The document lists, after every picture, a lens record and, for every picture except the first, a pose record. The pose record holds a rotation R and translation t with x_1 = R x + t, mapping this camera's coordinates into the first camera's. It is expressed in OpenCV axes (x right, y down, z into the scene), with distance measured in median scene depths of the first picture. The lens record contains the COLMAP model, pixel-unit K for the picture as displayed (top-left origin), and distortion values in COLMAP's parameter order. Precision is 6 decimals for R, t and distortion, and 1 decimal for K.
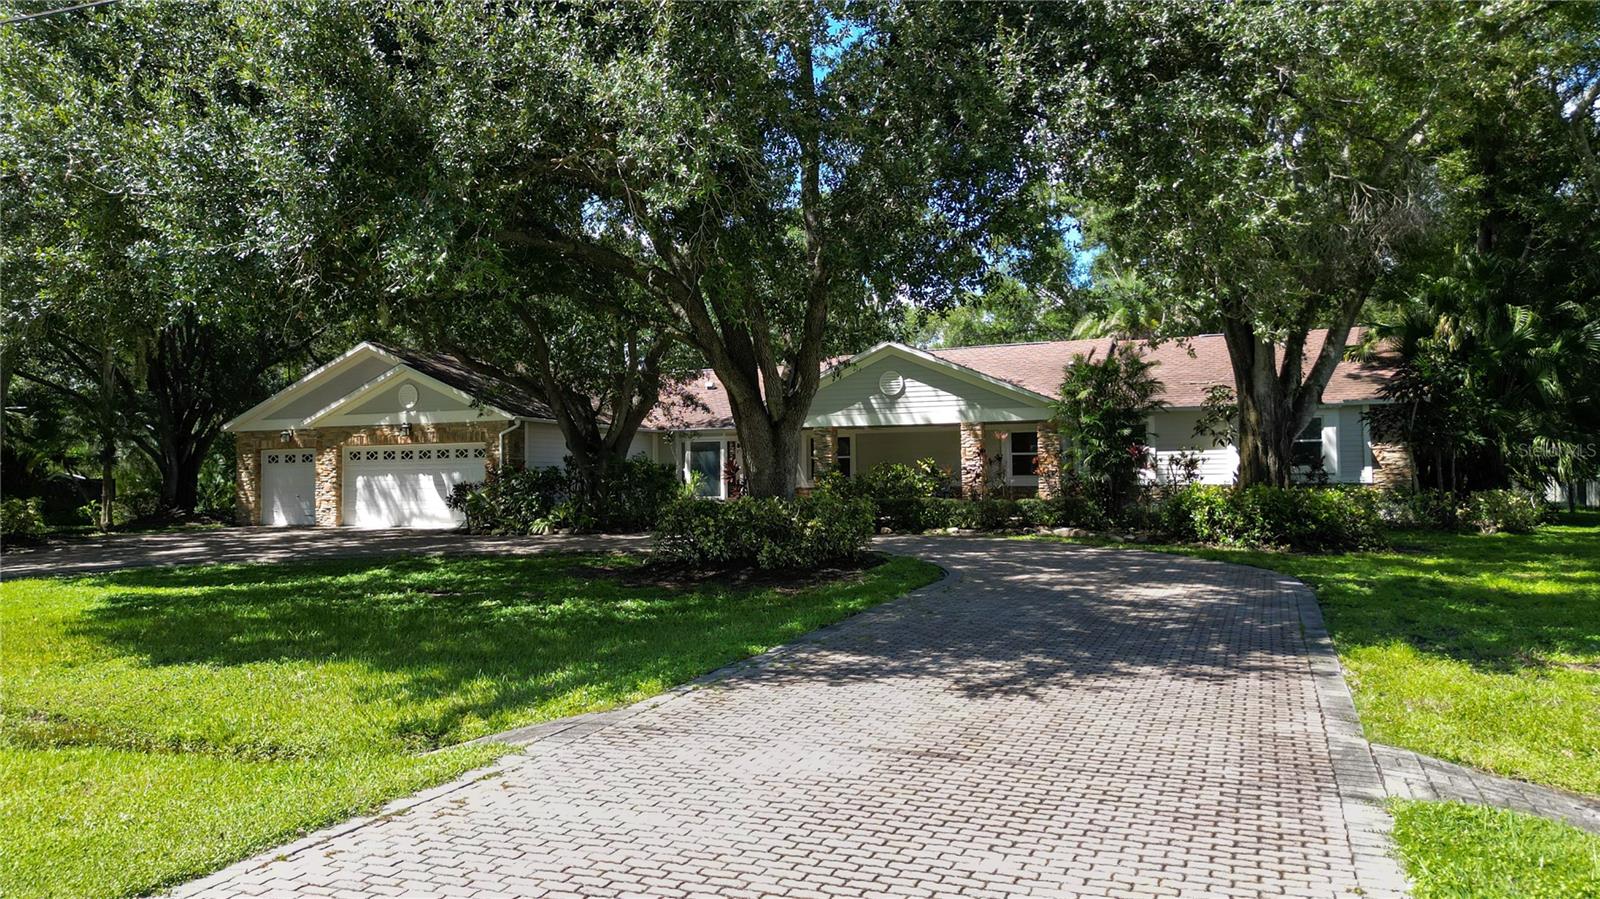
lens RADIAL K [[1115.3, 0, 800.0], [0, 1115.3, 449.5], [0, 0, 1]] dist [0.079280, -0.082085]
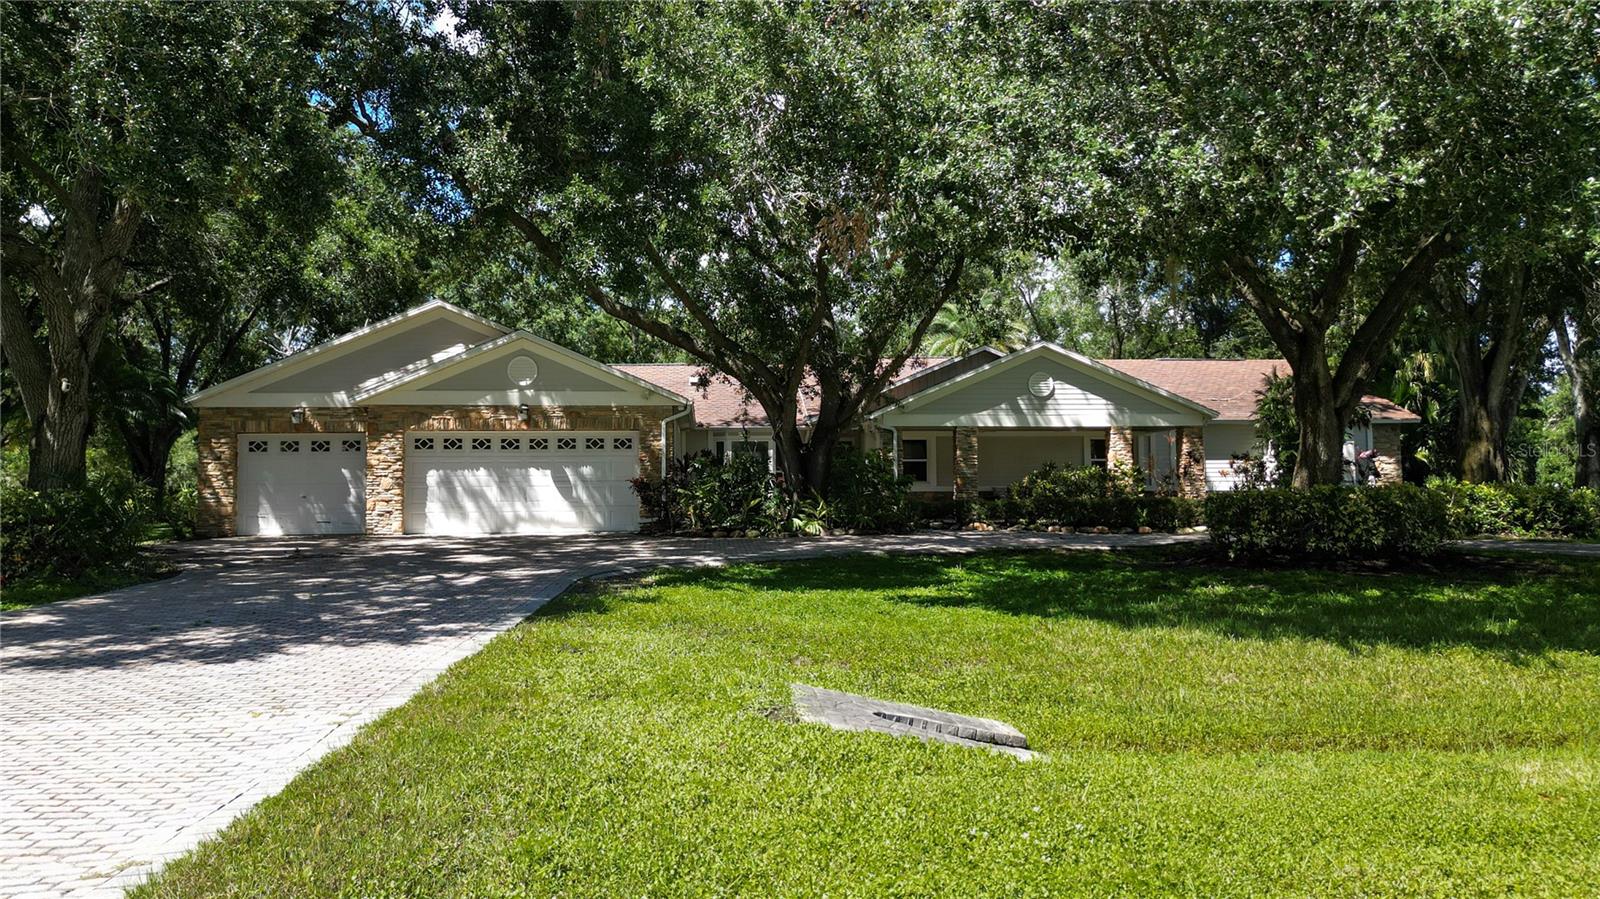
lens RADIAL K [[1115.3, 0, 800.0], [0, 1115.3, 449.5], [0, 0, 1]] dist [0.079280, -0.082085]
pose [[0.893826, 0.026114, 0.447652, -0.530372], [-0.016281, 0.999535, -0.025800, 0.026261], [-0.448117, 0.015772, 0.893836, 0.196629]]
